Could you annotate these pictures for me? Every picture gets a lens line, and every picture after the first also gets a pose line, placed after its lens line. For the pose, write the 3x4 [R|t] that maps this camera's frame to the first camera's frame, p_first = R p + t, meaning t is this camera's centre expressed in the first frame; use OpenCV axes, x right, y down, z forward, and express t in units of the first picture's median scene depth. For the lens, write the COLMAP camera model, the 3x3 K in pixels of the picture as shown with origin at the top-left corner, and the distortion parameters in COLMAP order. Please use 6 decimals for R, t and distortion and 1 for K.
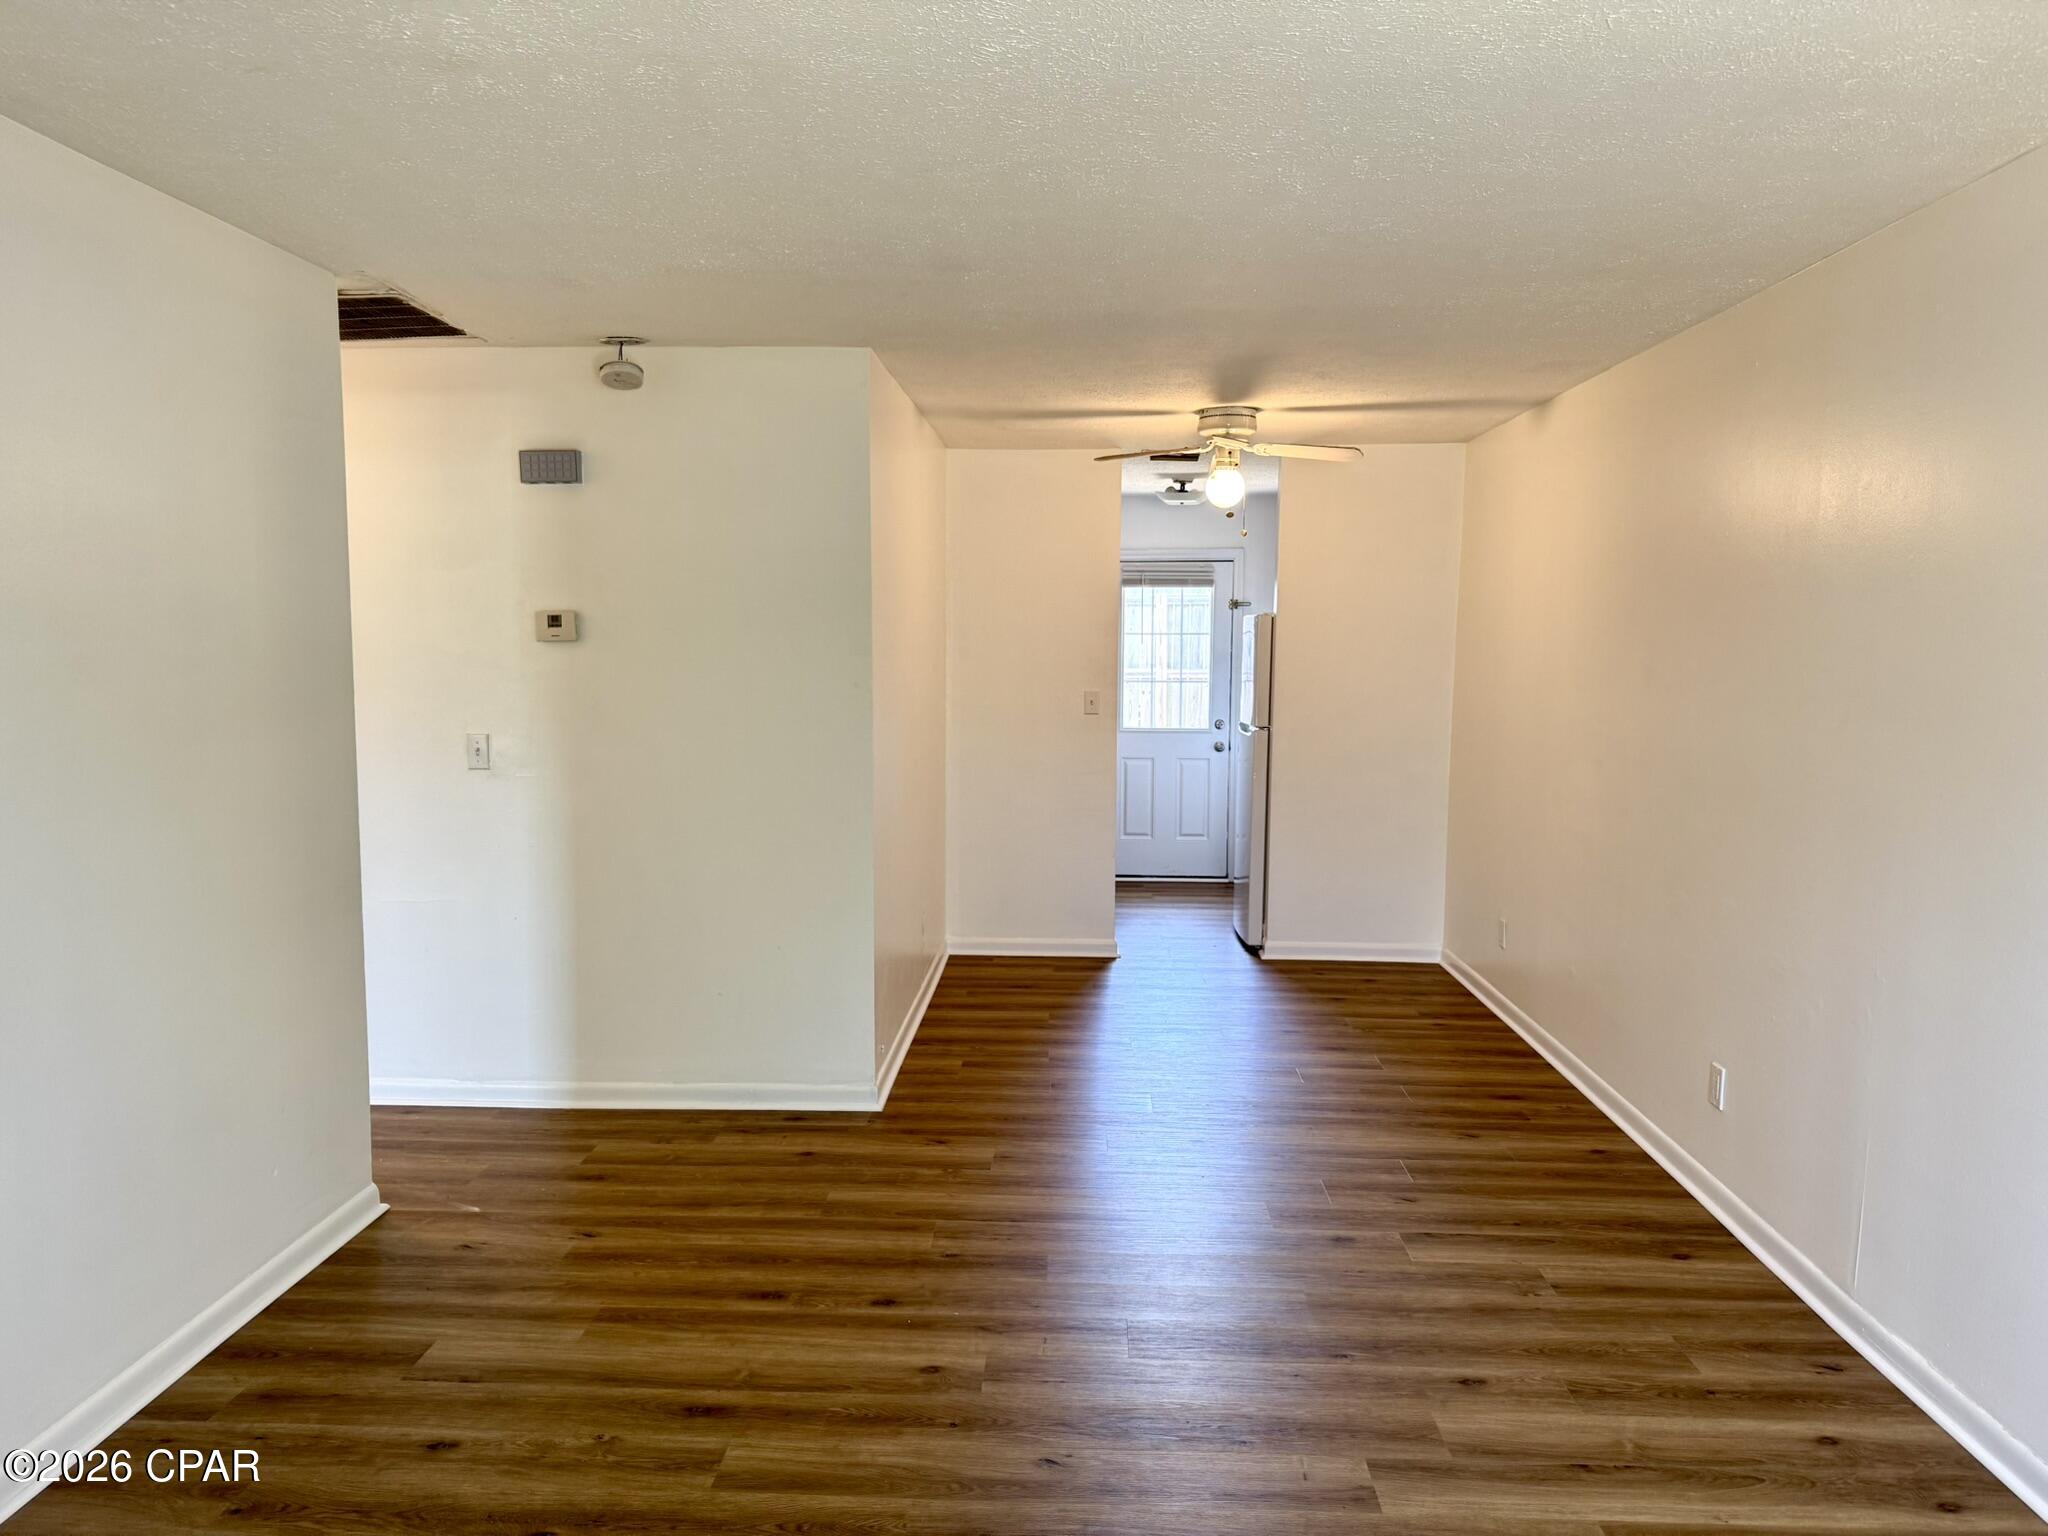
lens RADIAL K [[1419.5, 0, 1024.0], [0, 1419.5, 768.0], [0, 0, 1]] dist [0.002273, 0.000436]
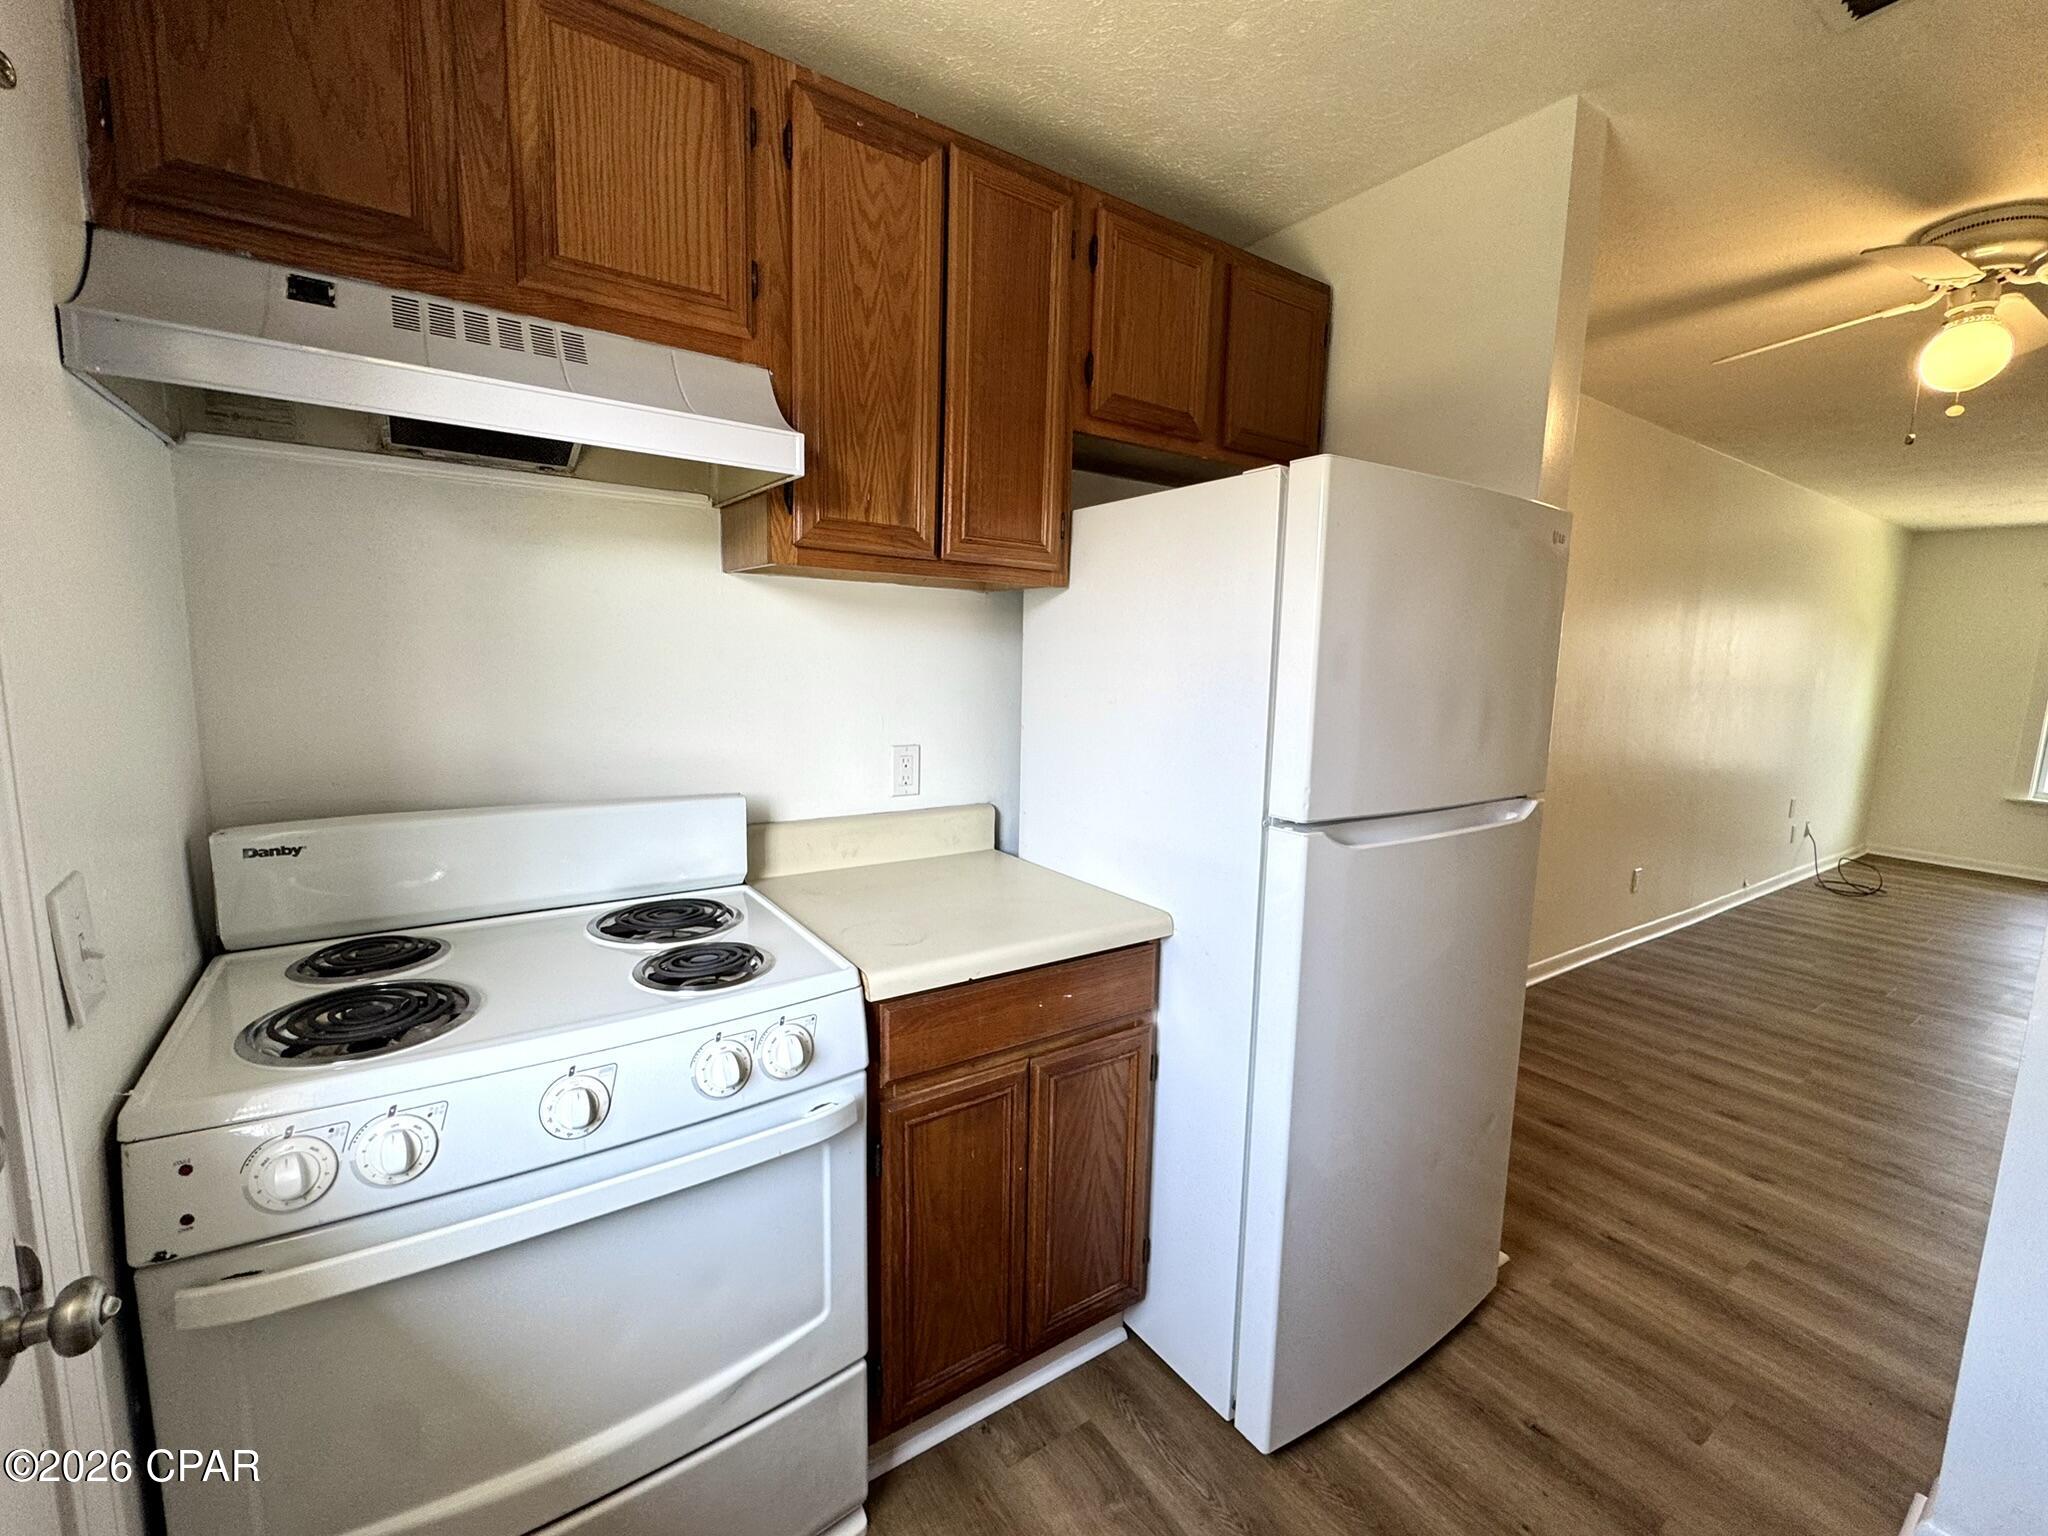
lens RADIAL K [[874.4, 0, 1018.9], [0, 874.4, 762.7], [0, 0, 1]] dist [-0.001814, 0.000245]
pose [[-0.603532, -0.126729, 0.787203, 0.095681], [0.037092, 0.981757, 0.186487, -0.155052], [-0.796476, 0.141750, -0.587821, 2.145492]]
